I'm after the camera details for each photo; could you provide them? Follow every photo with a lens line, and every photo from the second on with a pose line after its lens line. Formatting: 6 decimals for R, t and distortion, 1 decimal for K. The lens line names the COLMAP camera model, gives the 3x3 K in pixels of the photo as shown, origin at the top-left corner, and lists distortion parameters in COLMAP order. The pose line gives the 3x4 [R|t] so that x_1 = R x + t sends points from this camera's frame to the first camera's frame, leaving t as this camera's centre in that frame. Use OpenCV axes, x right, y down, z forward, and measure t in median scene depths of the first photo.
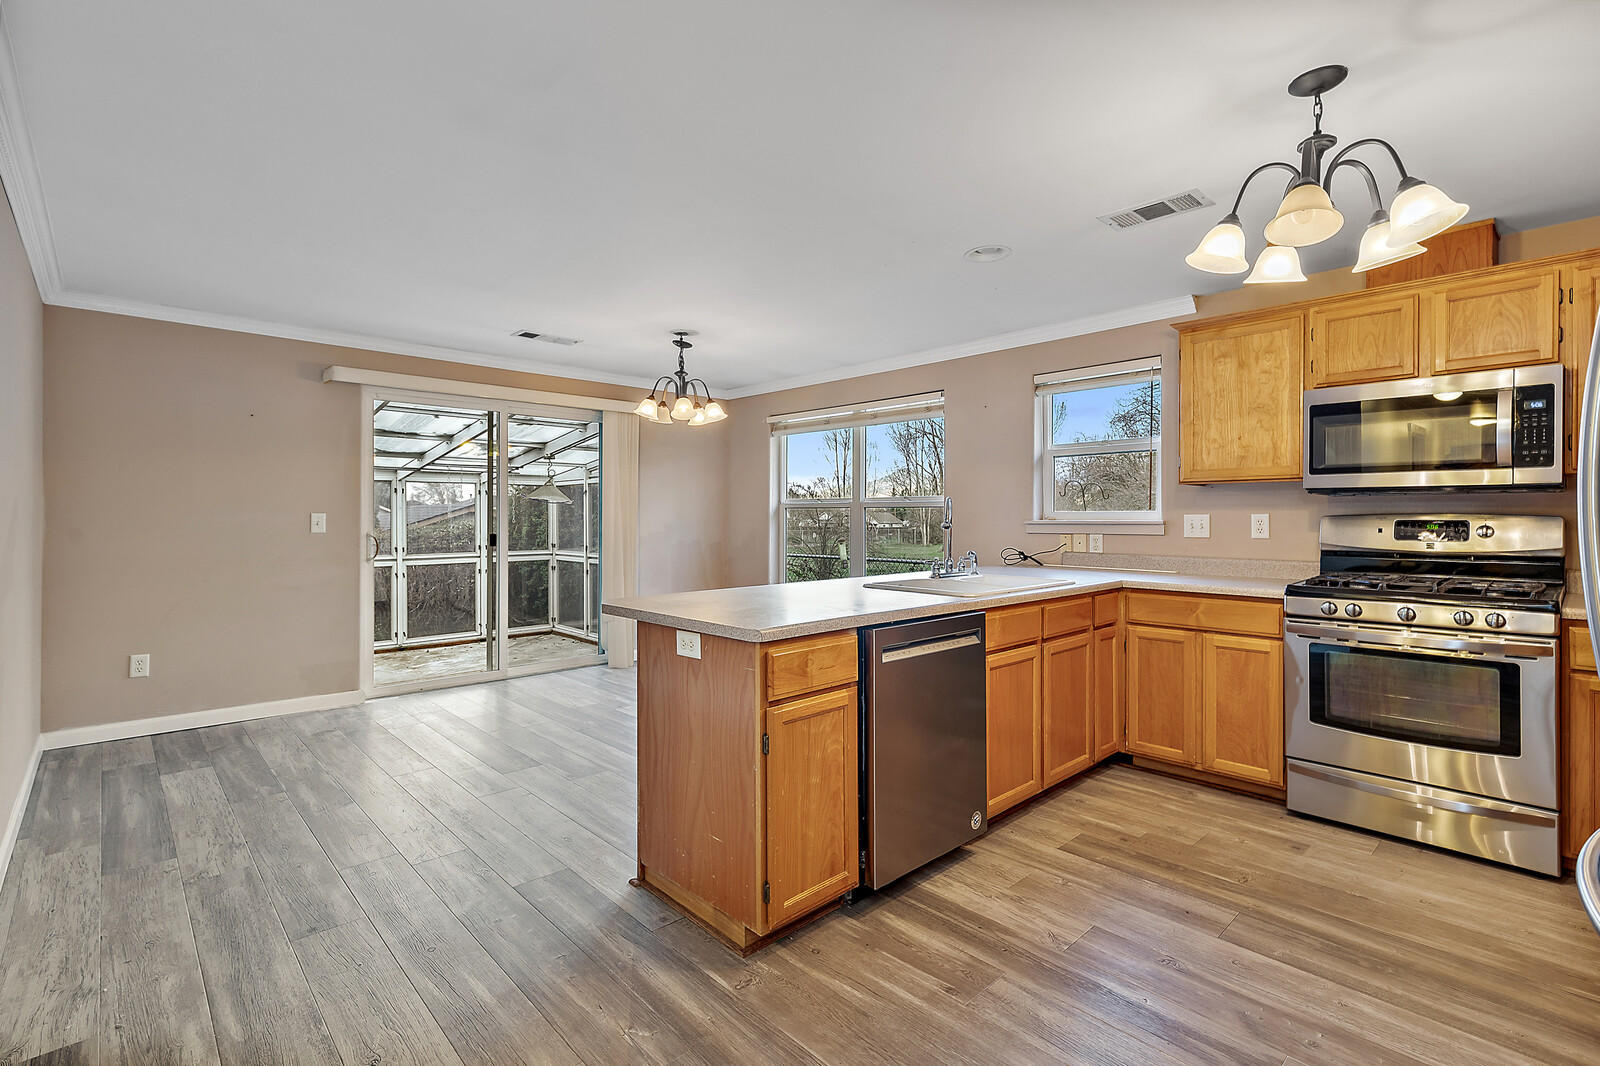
lens RADIAL K [[732.5, 0, 809.6], [0, 732.5, 521.7], [0, 0, 1]] dist [0.002980, -0.000146]
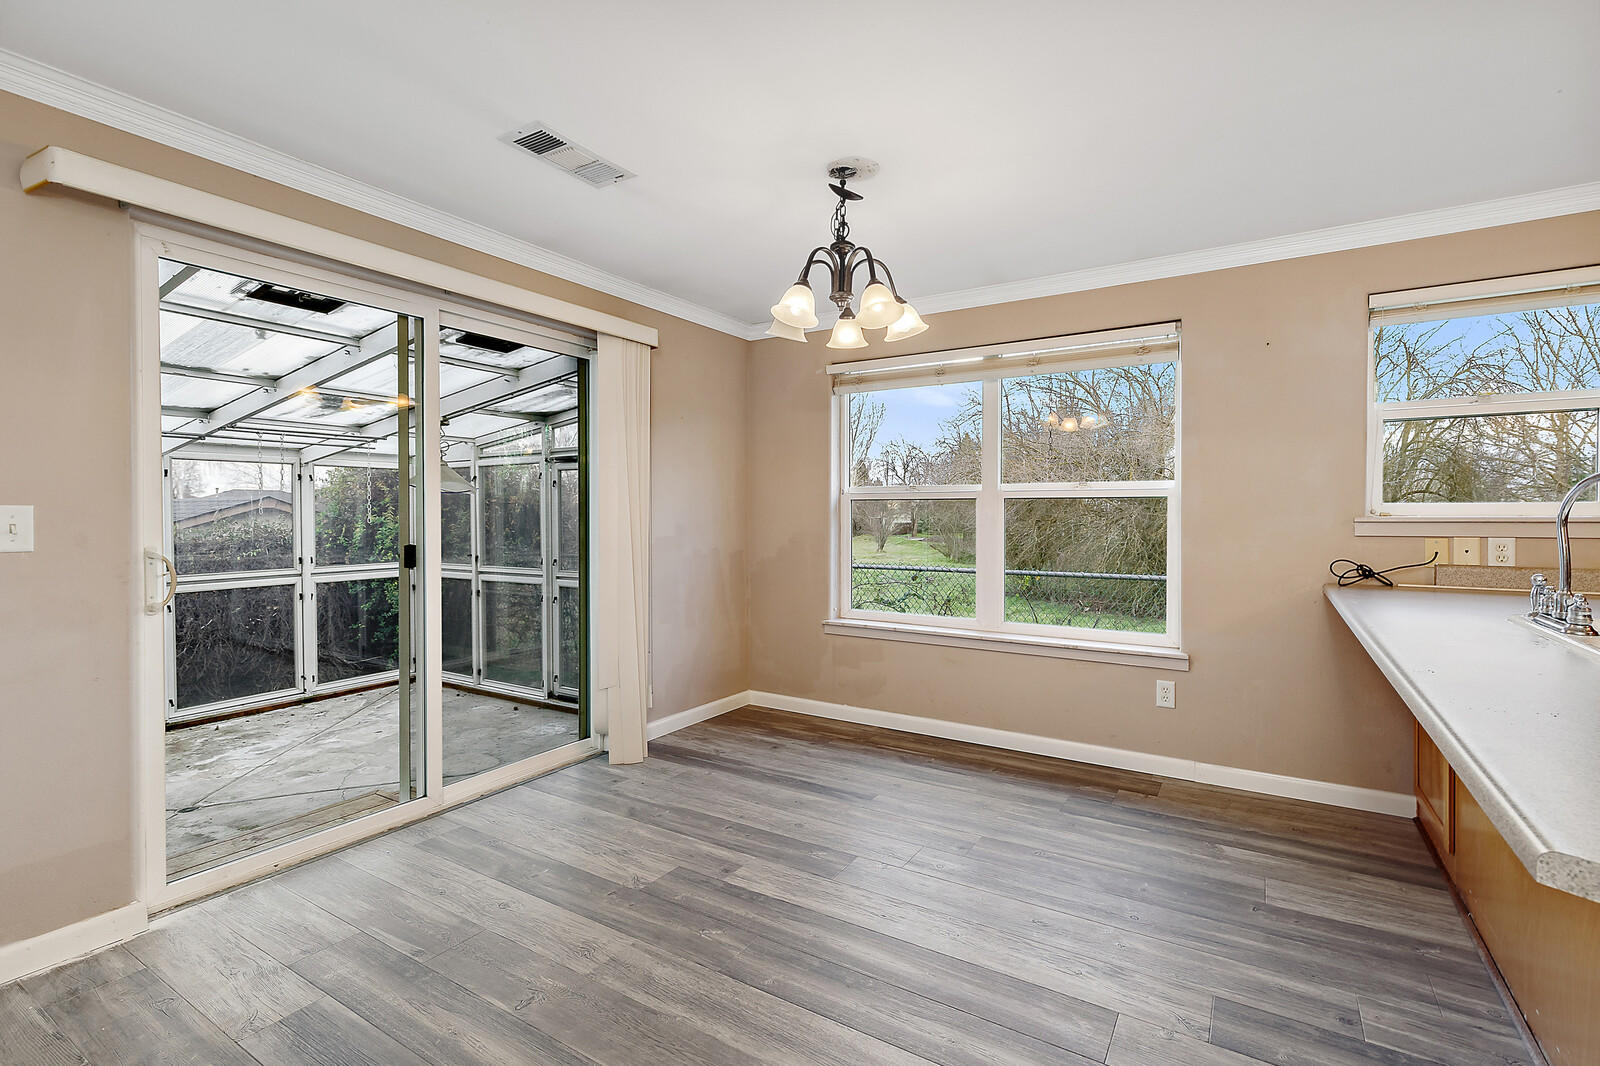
lens RADIAL K [[732.5, 0, 809.6], [0, 732.5, 521.7], [0, 0, 1]] dist [0.002980, -0.000146]
pose [[0.968644, -0.004030, 0.248419, -0.403235], [0.003302, 0.999989, 0.003346, -0.001033], [-0.248430, -0.002421, 0.968647, 0.579893]]
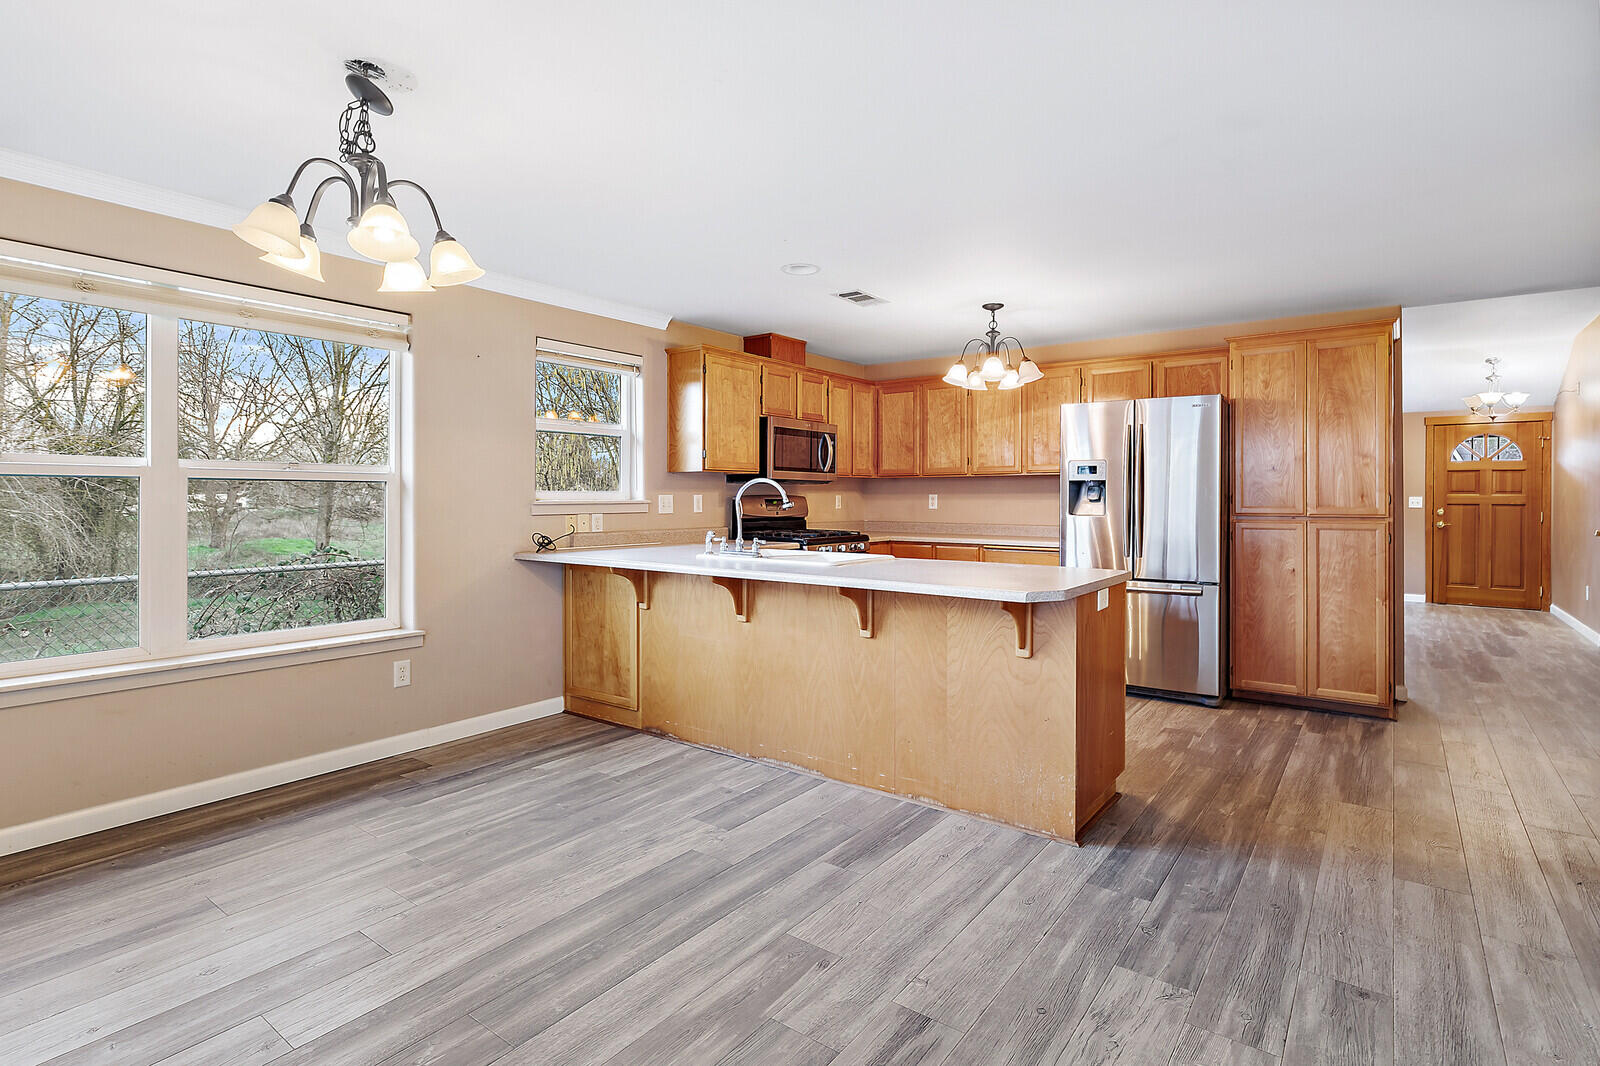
lens RADIAL K [[799.1, 0, 798.4], [0, 799.1, 499.0], [0, 0, 1]] dist [0.005174, 0.000693]
pose [[-0.165318, -0.003222, 0.986235, -0.826968], [0.005978, 0.999973, 0.004269, -0.007154], [-0.986222, 0.006602, -0.165294, 1.002273]]
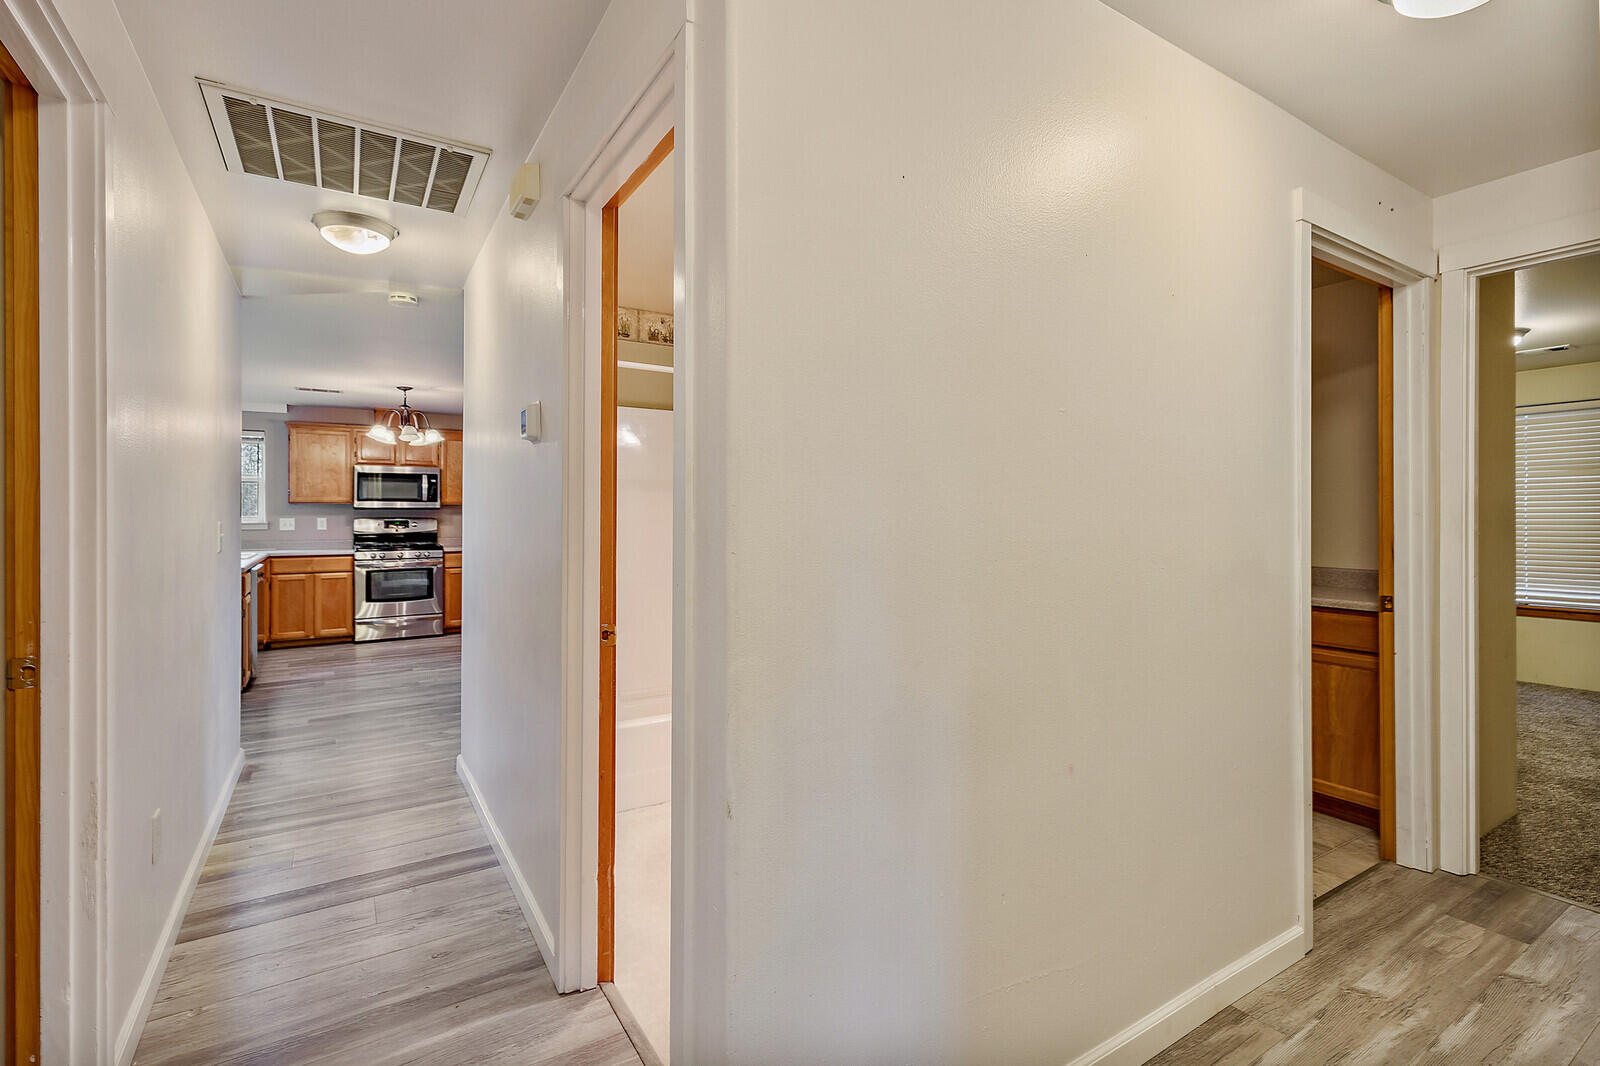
lens RADIAL K [[736.6, 0, 802.0], [0, 736.6, 510.0], [0, 0, 1]] dist [0.002893, -0.000325]
pose [[0.193266, 0.005802, 0.981129, -1.105327], [0.008809, 0.999932, -0.007649, -0.005171], [-0.981107, 0.010121, 0.193202, -0.693500]]
